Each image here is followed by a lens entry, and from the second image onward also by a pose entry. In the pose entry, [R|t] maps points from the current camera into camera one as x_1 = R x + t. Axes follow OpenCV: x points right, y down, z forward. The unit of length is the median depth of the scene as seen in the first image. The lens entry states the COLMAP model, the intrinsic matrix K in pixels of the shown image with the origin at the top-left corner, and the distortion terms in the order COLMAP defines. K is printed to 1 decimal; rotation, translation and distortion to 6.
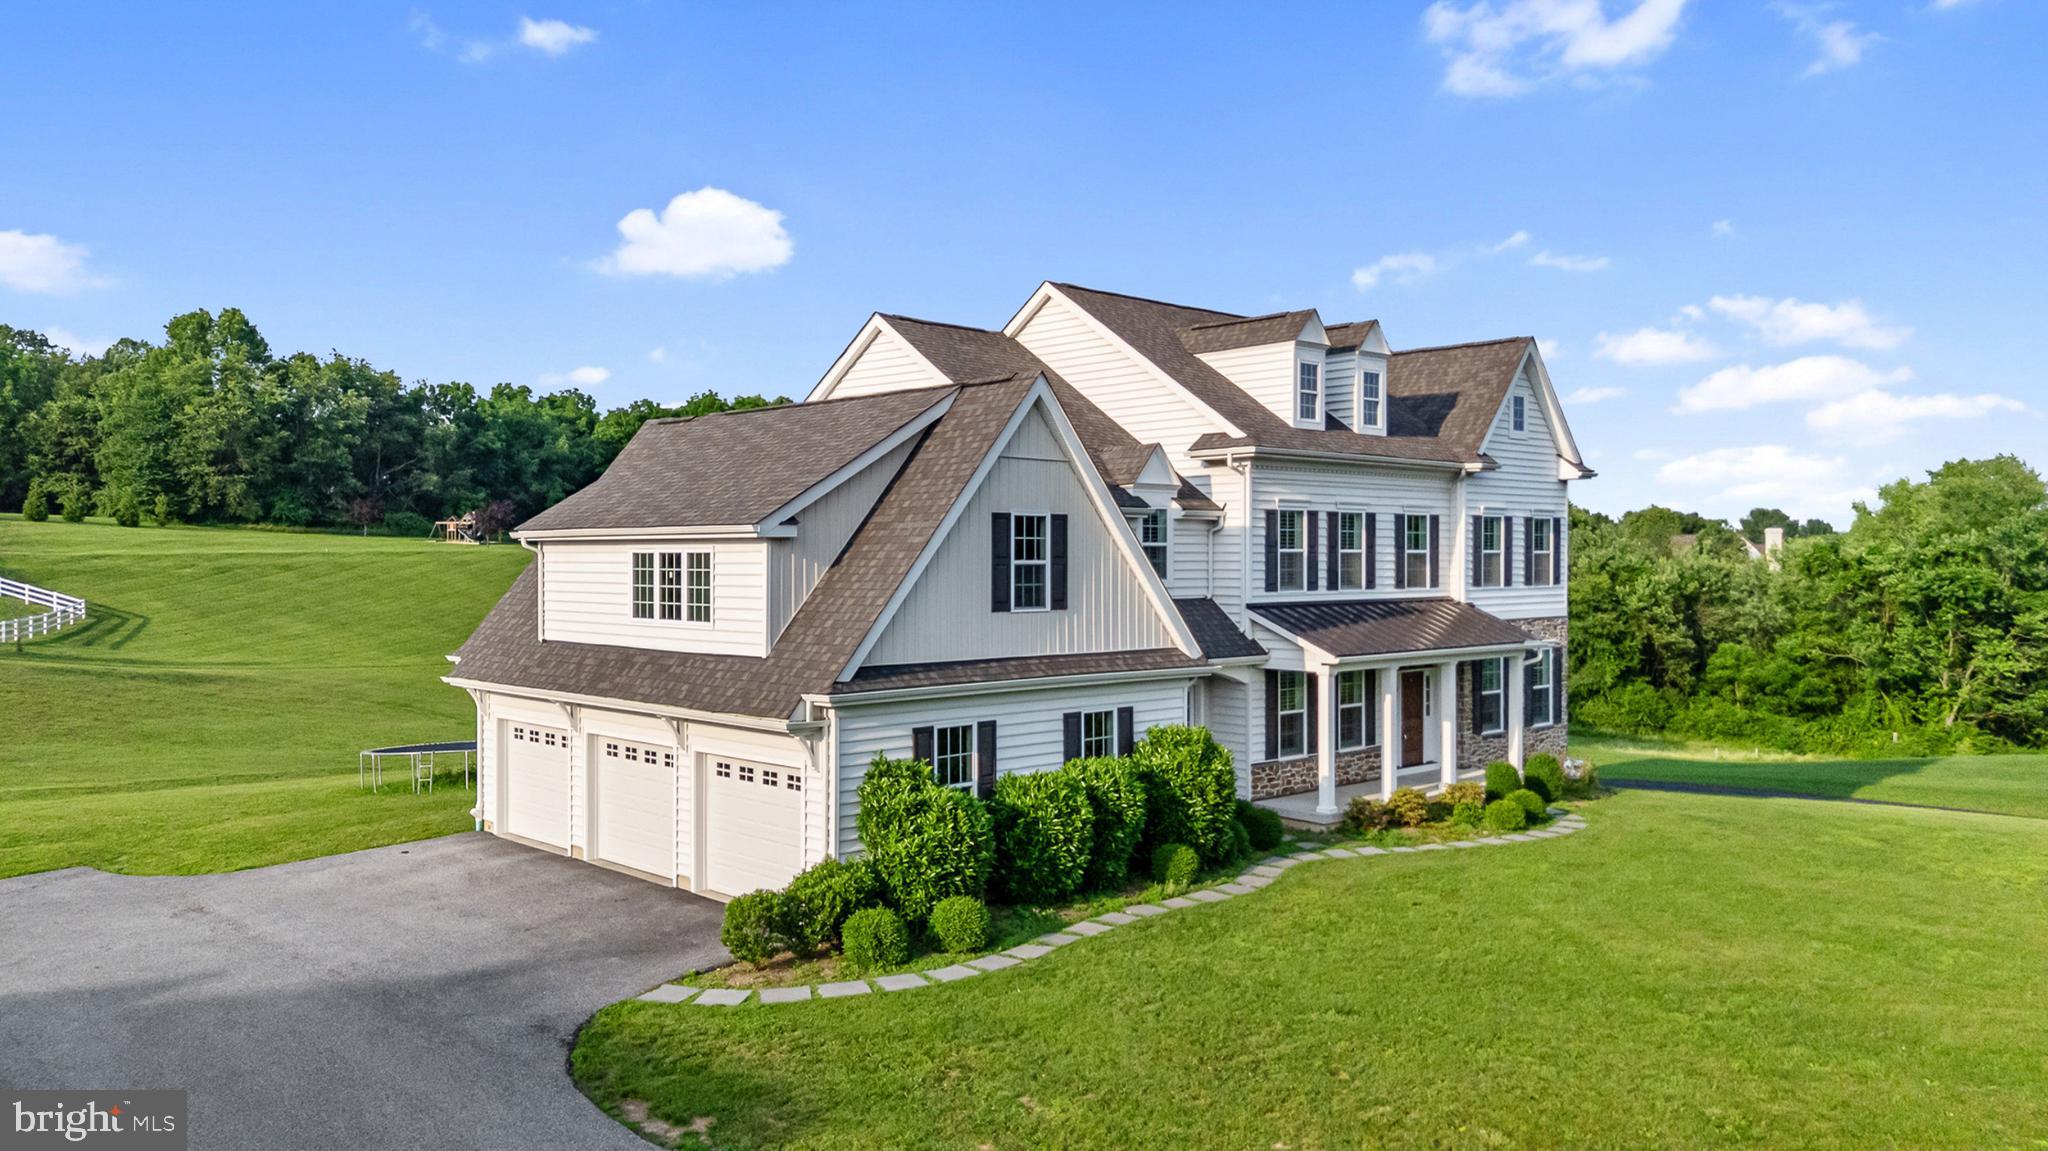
lens RADIAL K [[1495.8, 0, 1029.2], [0, 1495.8, 569.4], [0, 0, 1]] dist [0.106513, -0.130843]
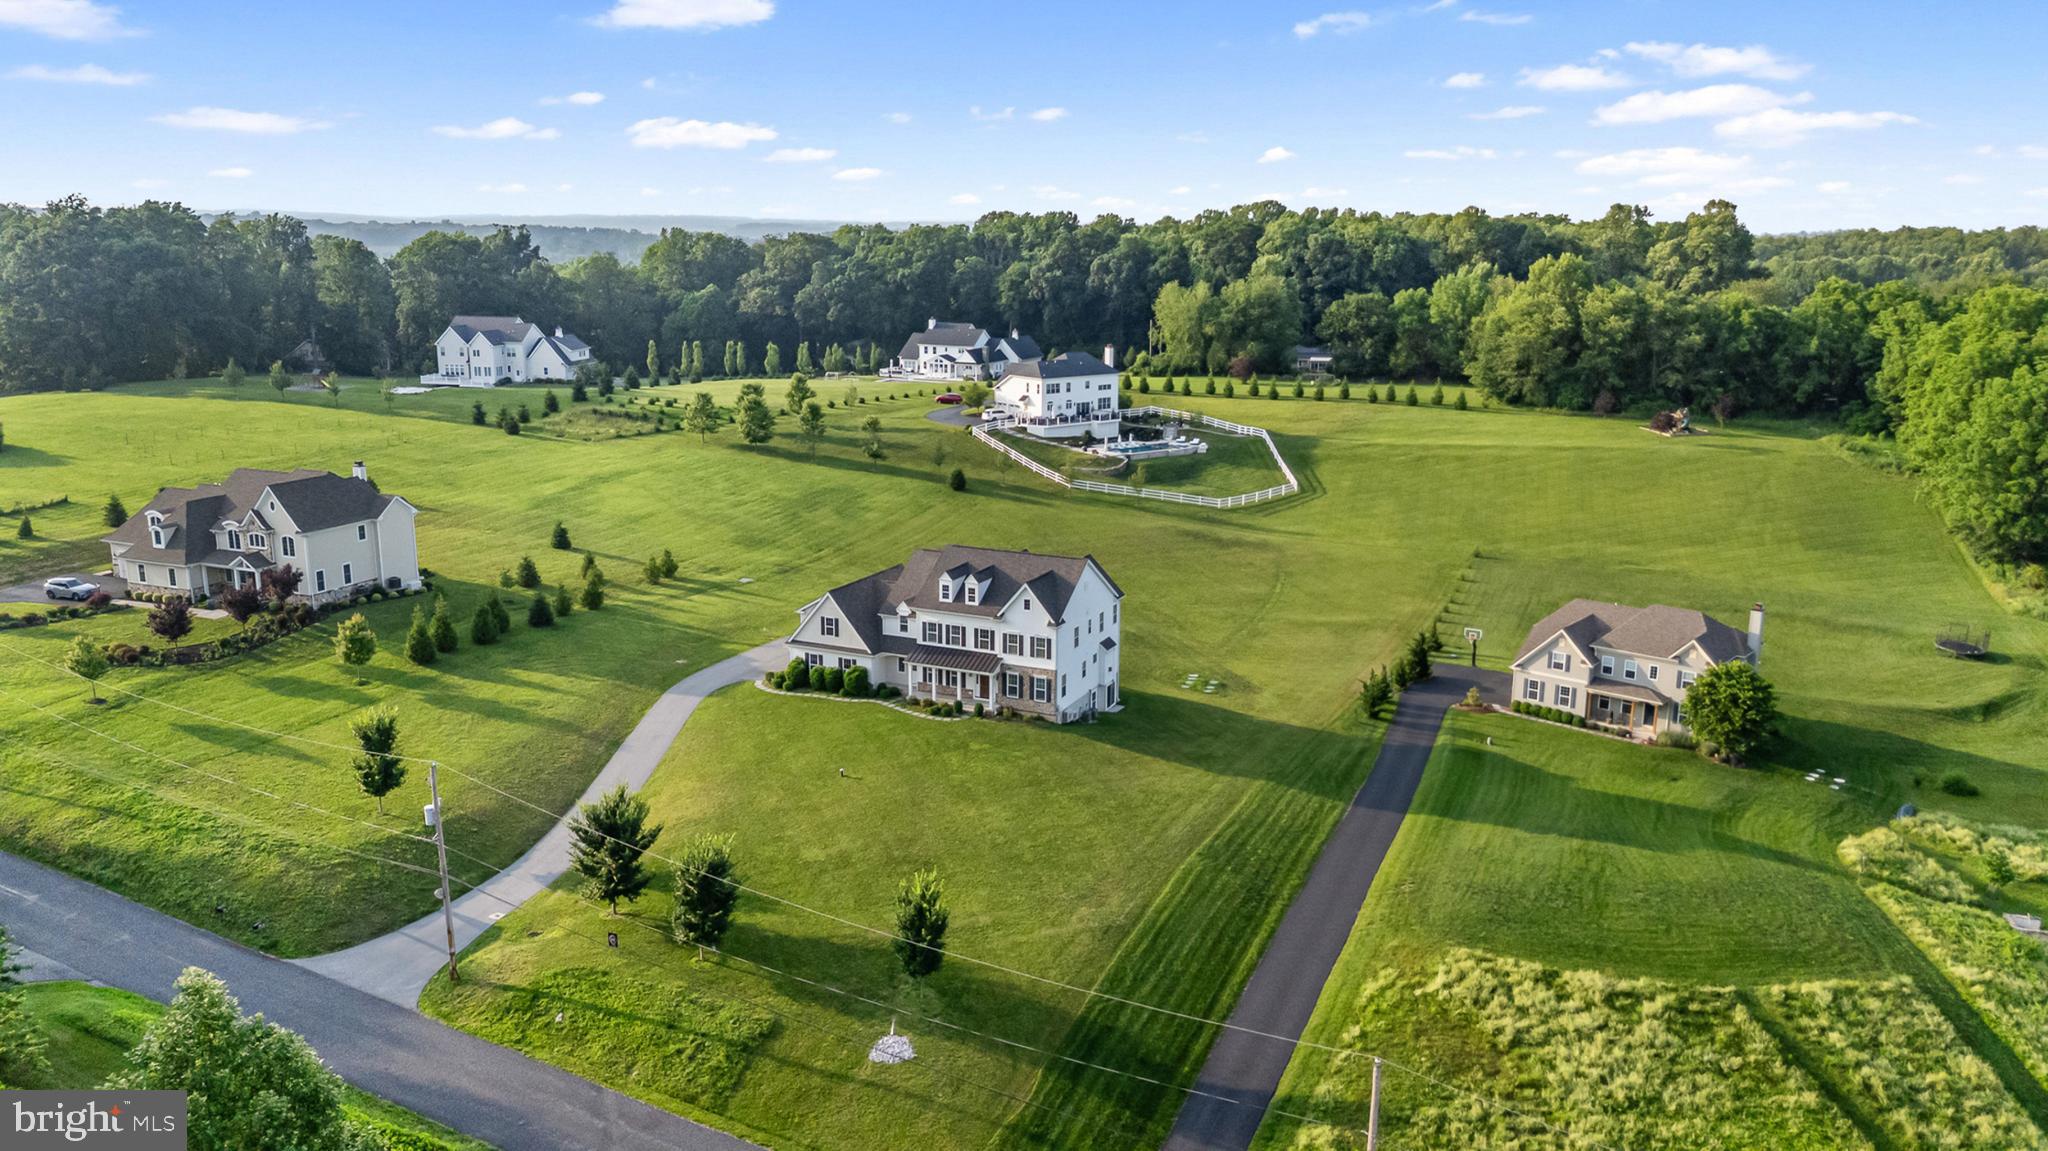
lens RADIAL K [[1495.8, 0, 1029.2], [0, 1495.8, 569.4], [0, 0, 1]] dist [0.106513, -0.130843]
pose [[0.364343, 0.205121, -0.908394, 3.640926], [-0.013699, 0.976516, 0.215009, -0.978470], [0.931164, -0.065893, 0.358597, -0.140731]]
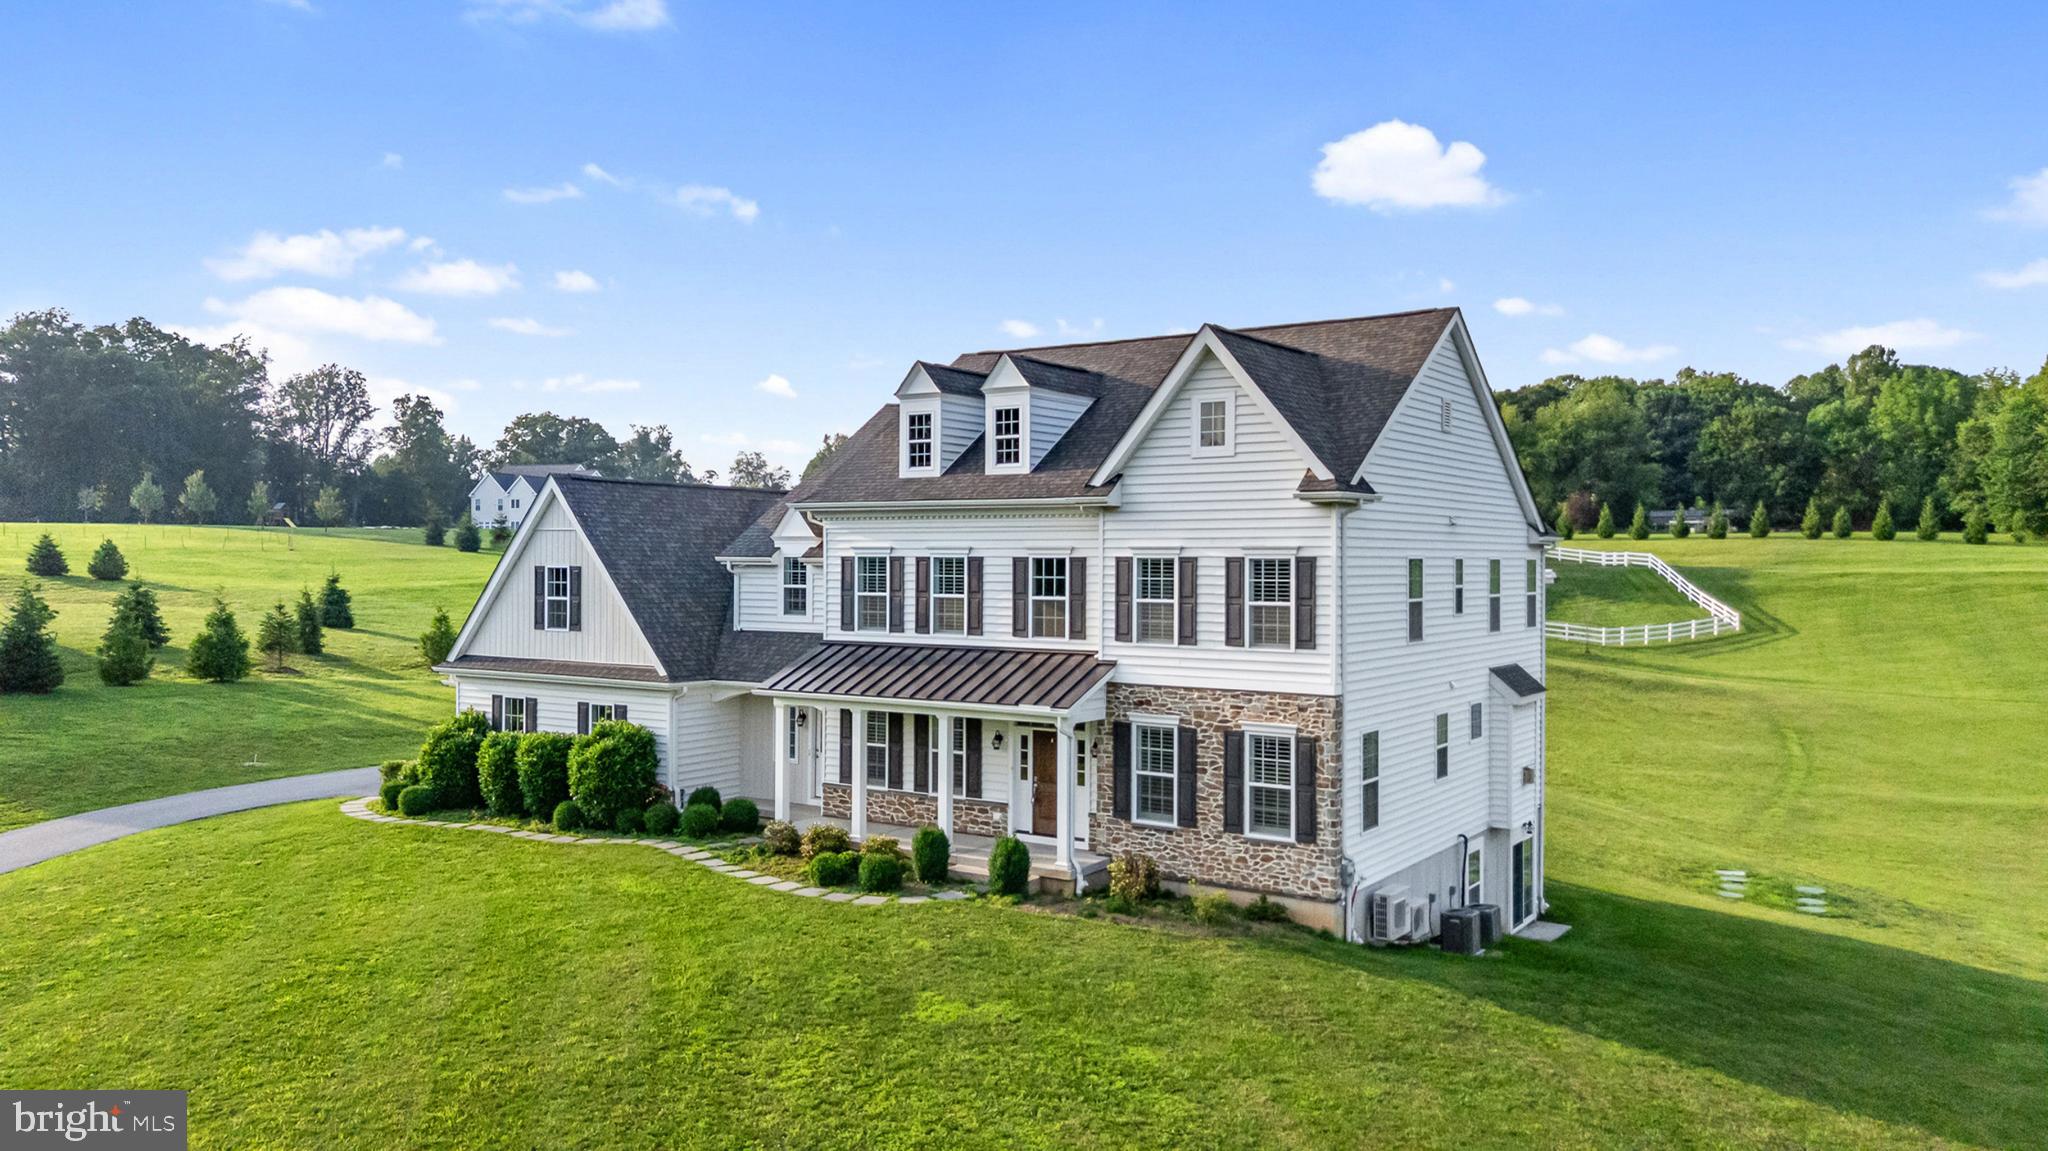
lens RADIAL K [[1495.8, 0, 1029.2], [0, 1495.8, 569.4], [0, 0, 1]] dist [0.106513, -0.130843]
pose [[0.219467, 0.005601, -0.975604, 1.206685], [-0.011788, 0.999926, 0.003089, -0.033595], [0.975549, 0.010823, 0.219517, 0.848342]]
